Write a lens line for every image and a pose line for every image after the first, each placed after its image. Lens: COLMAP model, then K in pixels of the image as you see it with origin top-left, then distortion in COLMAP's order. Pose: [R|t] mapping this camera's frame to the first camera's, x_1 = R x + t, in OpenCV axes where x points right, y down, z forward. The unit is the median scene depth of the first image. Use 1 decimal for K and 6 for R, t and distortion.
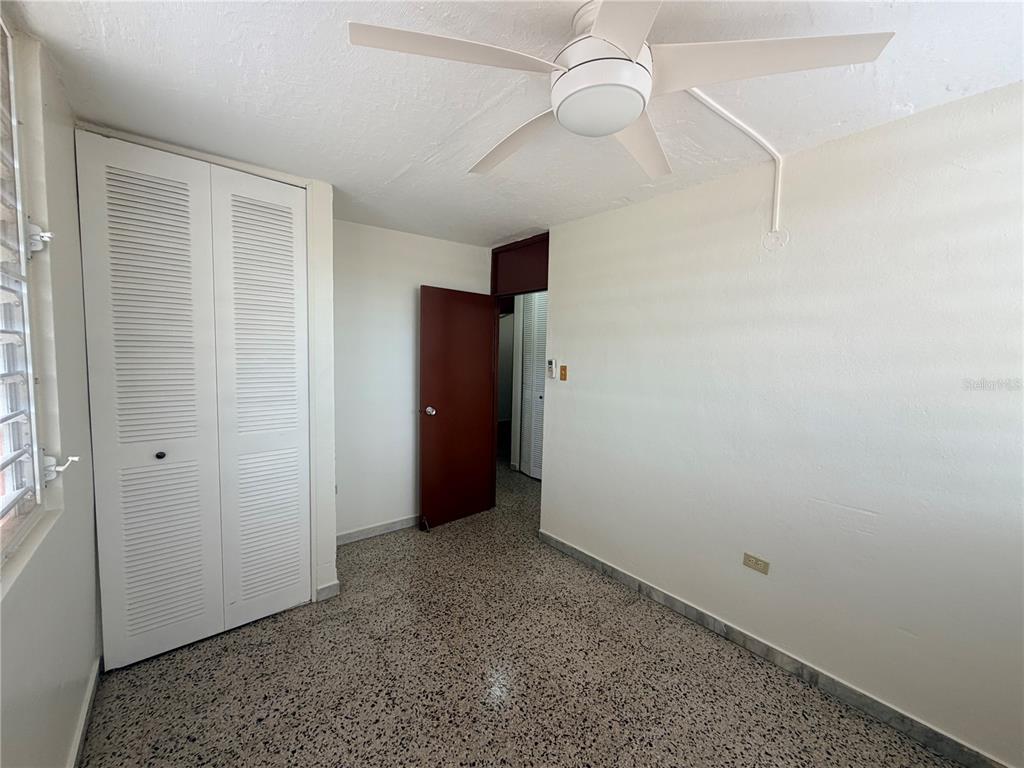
lens RADIAL K [[414.7, 0, 511.3], [0, 414.7, 382.5], [0, 0, 1]] dist [0.000601, 0.000922]
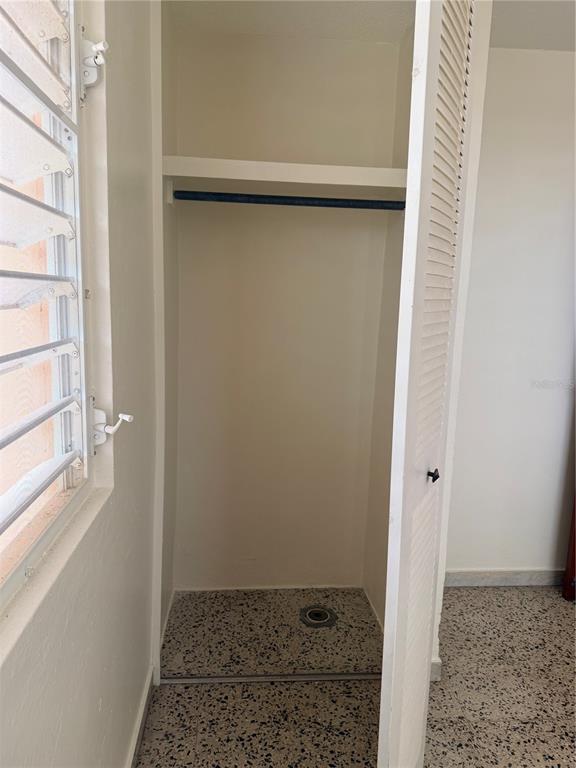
lens RADIAL K [[546.2, 0, 287.5], [0, 546.2, 383.7], [0, 0, 1]] dist [0.038510, -0.048728]
pose [[0.830135, 0.095252, -0.549366, -0.377038], [-0.055305, 0.994507, 0.088862, 0.040705], [0.554813, -0.043384, 0.830843, 0.434777]]
